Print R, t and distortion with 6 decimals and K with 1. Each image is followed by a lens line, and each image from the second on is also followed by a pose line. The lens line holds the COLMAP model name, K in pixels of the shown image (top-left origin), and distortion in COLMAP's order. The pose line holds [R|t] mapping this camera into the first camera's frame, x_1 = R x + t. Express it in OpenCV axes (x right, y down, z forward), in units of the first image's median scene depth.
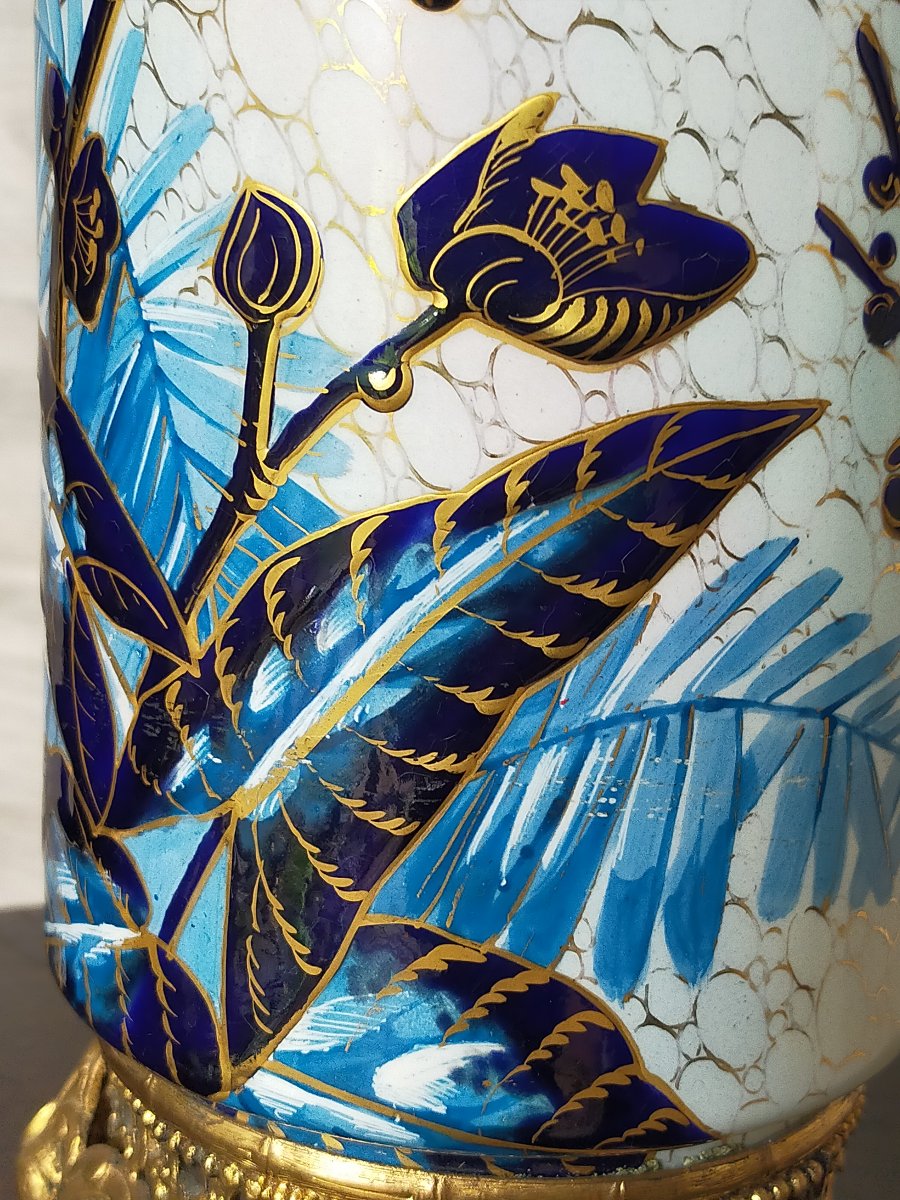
lens RADIAL K [[1823.7, 0, 450.0], [0, 1823.7, 600.0], [0, 0, 1]] dist [0.075484, -0.056873]
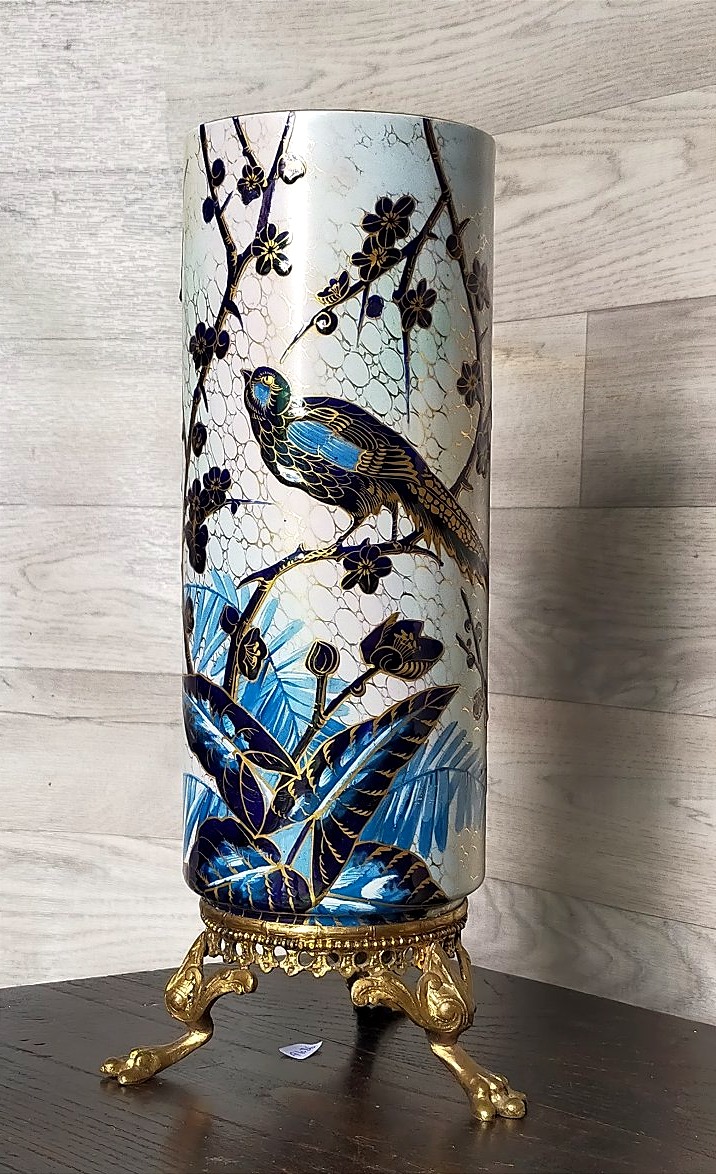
lens RADIAL K [[1775.3, 0, 358.0], [0, 1775.3, 587.0], [0, 0, 1]] dist [0.074425, 0.046039]
pose [[0.915941, -0.065236, 0.395976, -1.390281], [0.128198, 0.982563, -0.134665, 0.156039], [-0.380287, 0.174108, 0.908333, -2.216052]]
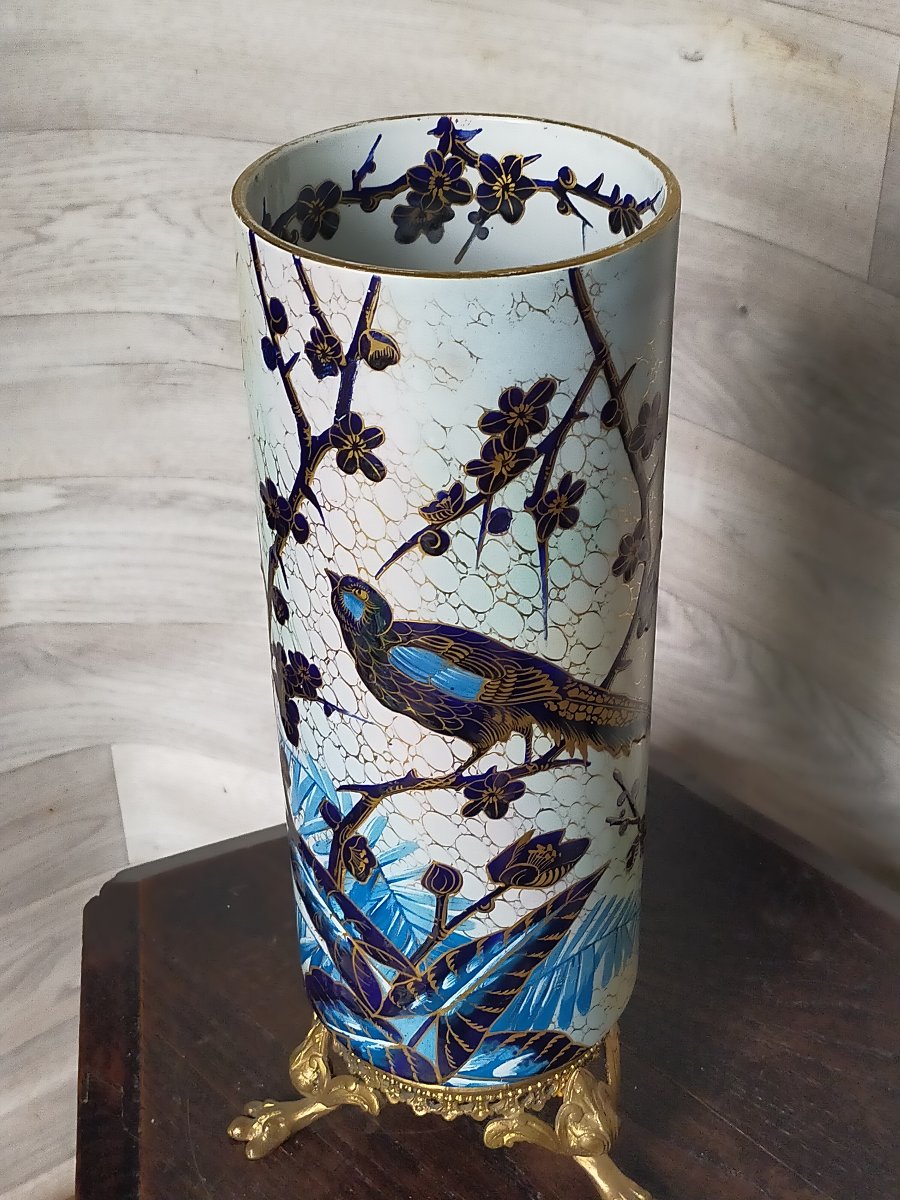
lens RADIAL K [[1823.7, 0, 450.0], [0, 1823.7, 600.0], [0, 0, 1]] dist [0.075484, -0.056873]
pose [[0.936540, -0.248288, 0.247478, -0.704081], [0.142577, 0.914703, 0.378140, -1.710528], [-0.320257, -0.318858, 0.892057, -1.530363]]
